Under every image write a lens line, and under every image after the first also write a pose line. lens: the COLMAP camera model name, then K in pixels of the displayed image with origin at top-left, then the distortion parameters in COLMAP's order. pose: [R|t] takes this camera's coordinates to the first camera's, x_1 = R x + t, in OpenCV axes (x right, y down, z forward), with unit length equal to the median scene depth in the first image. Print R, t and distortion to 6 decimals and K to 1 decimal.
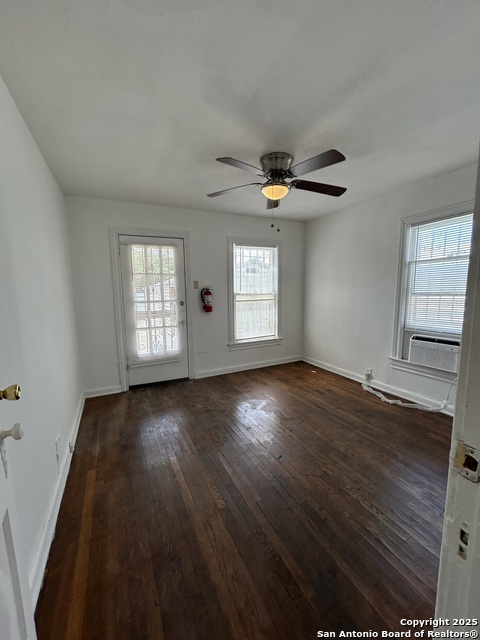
lens RADIAL K [[259.0, 0, 241.0], [0, 259.0, 319.9], [0, 0, 1]] dist [0.001225, 0.000192]
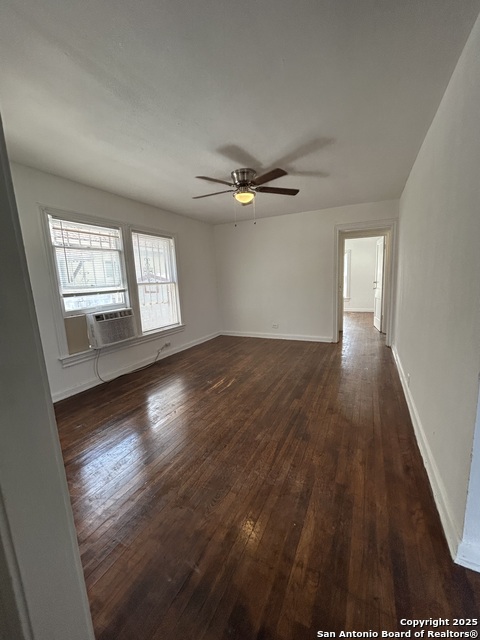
lens RADIAL K [[259.0, 0, 241.0], [0, 259.0, 319.9], [0, 0, 1]] dist [0.001225, 0.000192]
pose [[0.785876, -0.102602, 0.609813, -0.402000], [0.083270, 0.994716, 0.060052, 0.006660], [-0.612752, 0.003586, 0.790267, 0.011942]]
